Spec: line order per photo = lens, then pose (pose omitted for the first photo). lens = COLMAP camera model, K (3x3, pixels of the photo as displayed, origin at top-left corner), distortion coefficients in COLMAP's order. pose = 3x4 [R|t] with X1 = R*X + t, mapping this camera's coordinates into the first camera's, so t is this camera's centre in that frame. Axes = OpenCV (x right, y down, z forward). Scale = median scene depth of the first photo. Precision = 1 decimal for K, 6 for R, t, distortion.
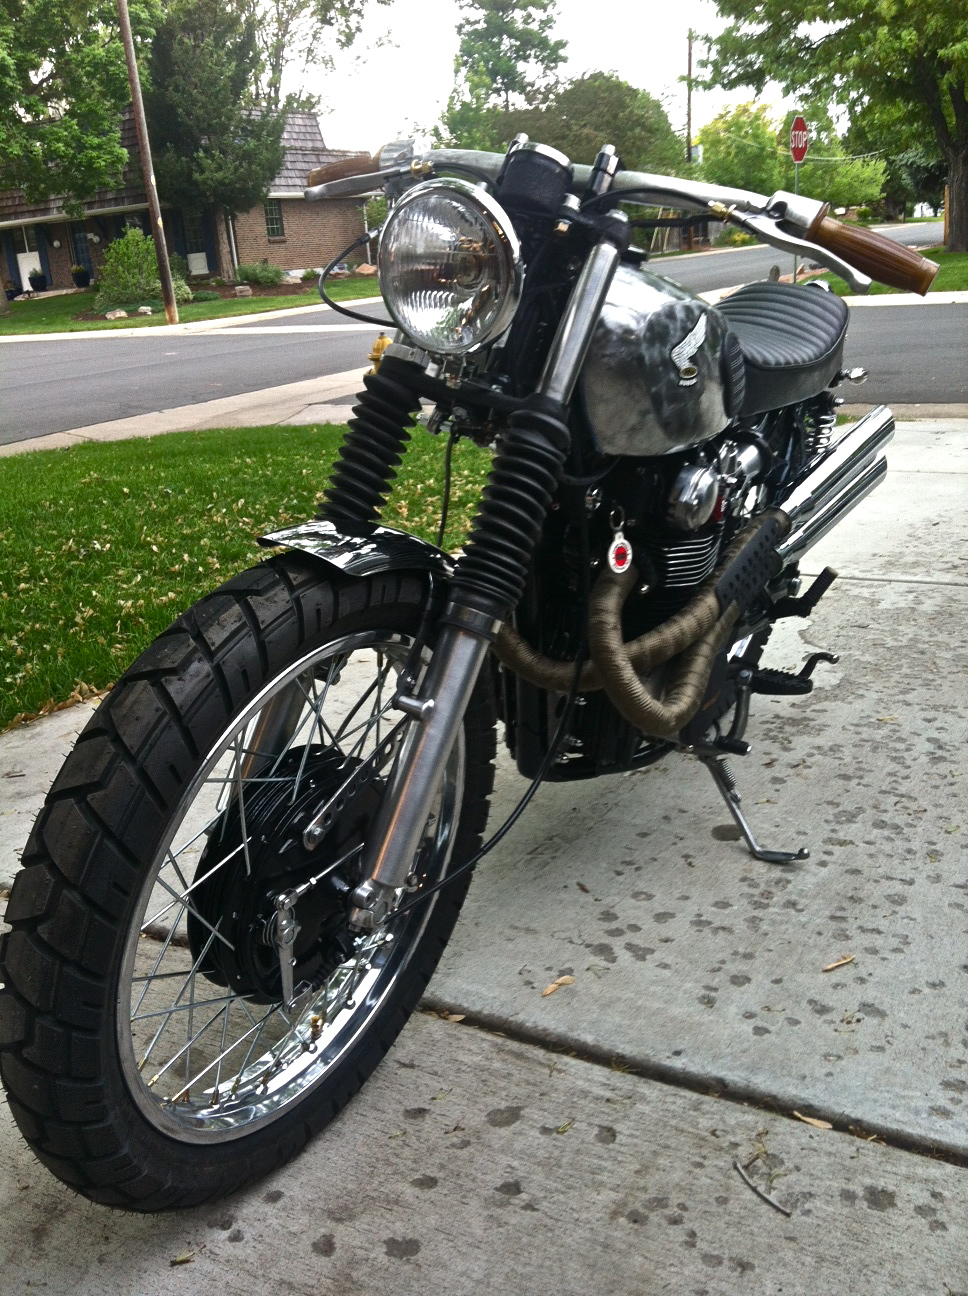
lens RADIAL K [[1234.8, 0, 496.4], [0, 1234.8, 653.3], [0, 0, 1]] dist [-0.003888, 0.000000]
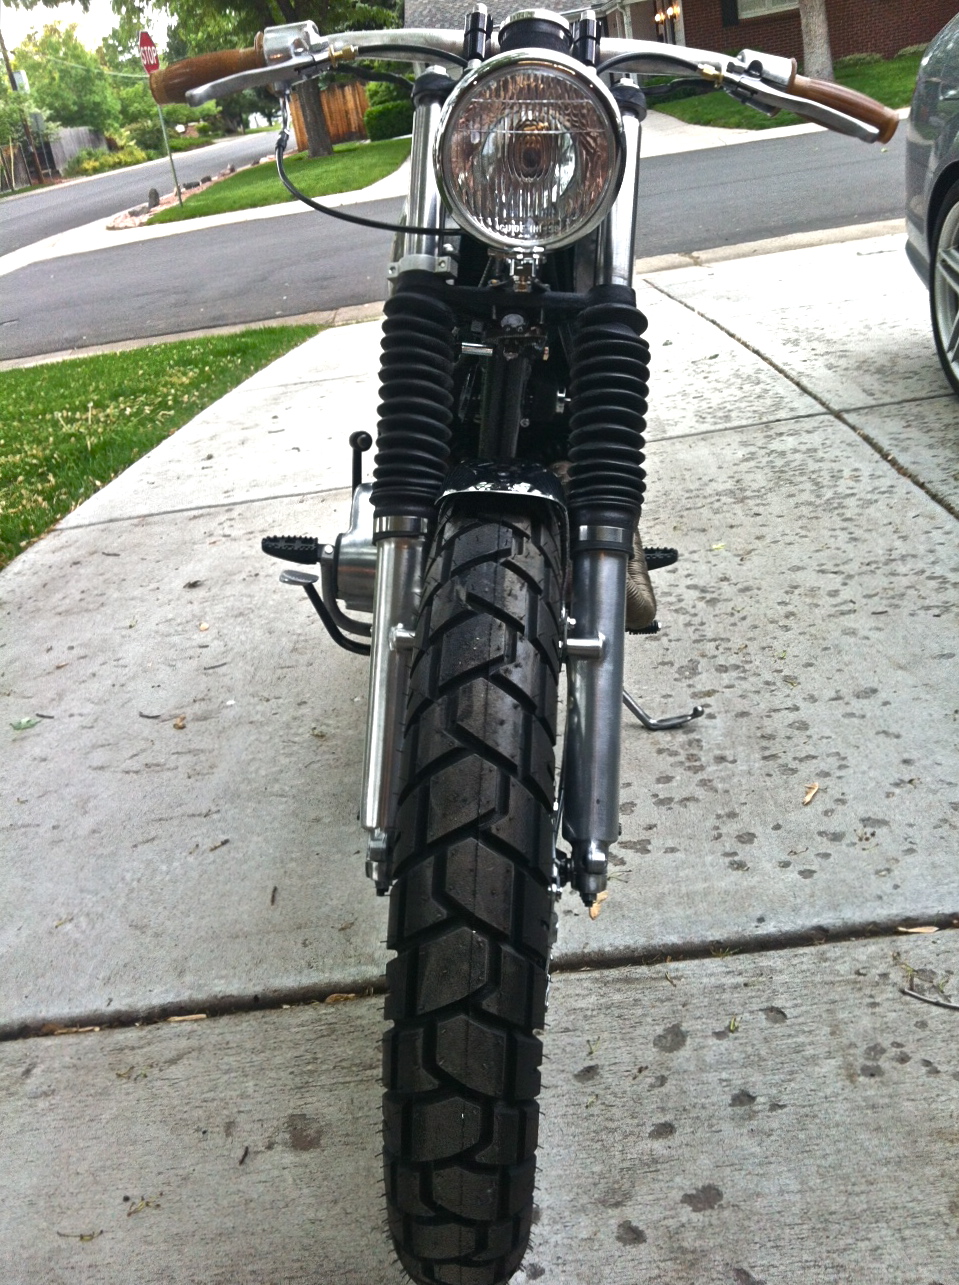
lens RADIAL K [[1224.3, 0, 480.2], [0, 1224.3, 640.8], [0, 0, 1]] dist [-0.003888, 0.000000]
pose [[0.876886, -0.257736, 0.405761, -0.350885], [0.237125, 0.966187, 0.101267, -0.049446], [-0.418141, 0.007416, 0.908352, 0.148522]]
